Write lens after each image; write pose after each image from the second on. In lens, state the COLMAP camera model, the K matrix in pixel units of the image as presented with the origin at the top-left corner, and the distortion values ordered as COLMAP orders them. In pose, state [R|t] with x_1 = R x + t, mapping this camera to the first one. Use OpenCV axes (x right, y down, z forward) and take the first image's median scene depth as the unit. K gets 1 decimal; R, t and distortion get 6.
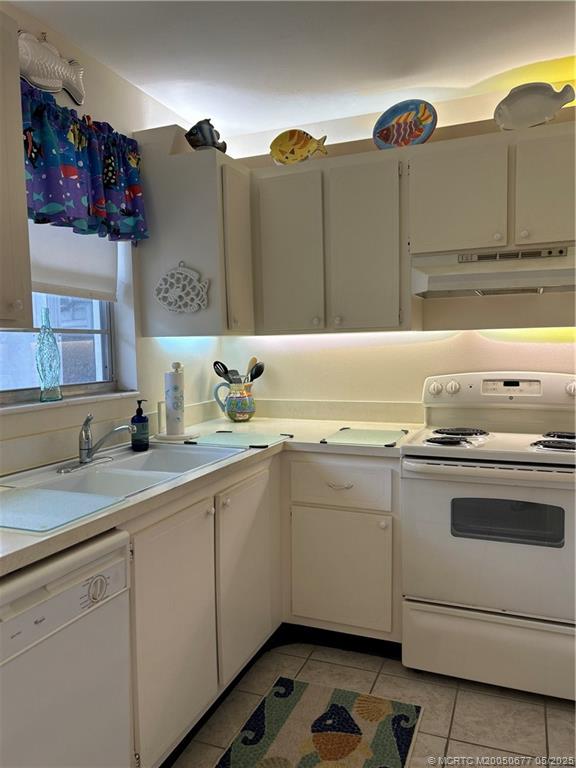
lens RADIAL K [[576.1, 0, 288.0], [0, 576.1, 384.0], [0, 0, 1]] dist [0.047033, -0.088512]
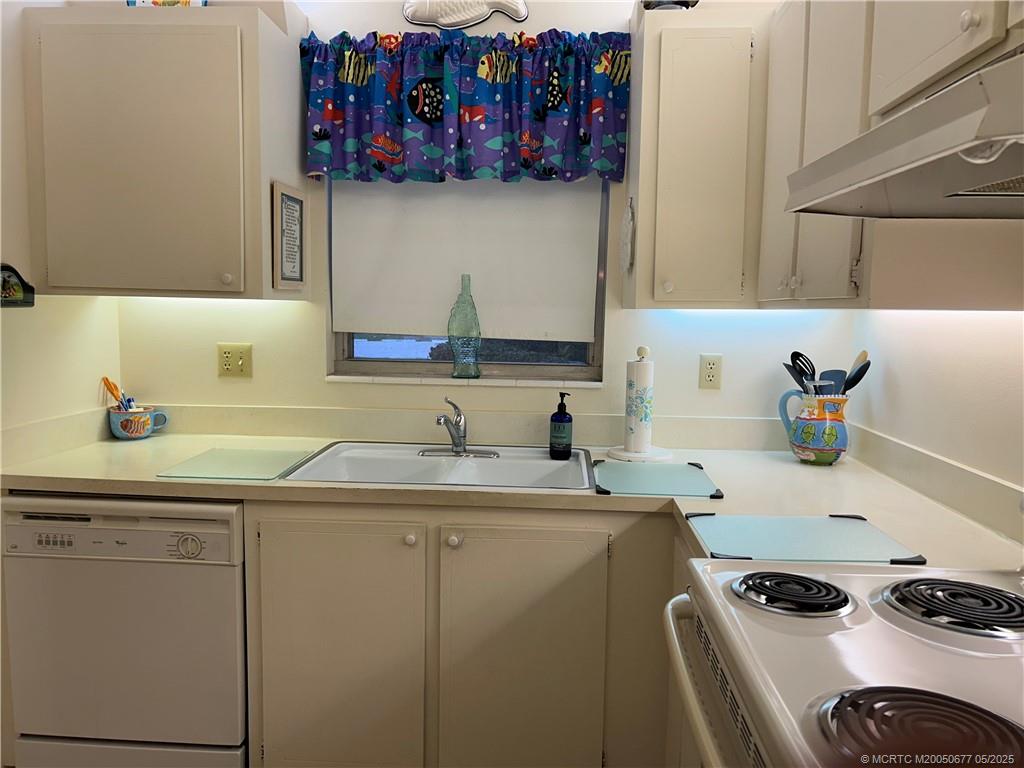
lens RADIAL K [[768.1, 0, 512.0], [0, 768.1, 384.0], [0, 0, 1]] dist [0.047033, -0.088512]
pose [[0.332583, 0.111419, -0.936469, 0.671361], [-0.085112, 0.992490, 0.087856, -0.066975], [0.939225, 0.050486, 0.339568, 0.613215]]
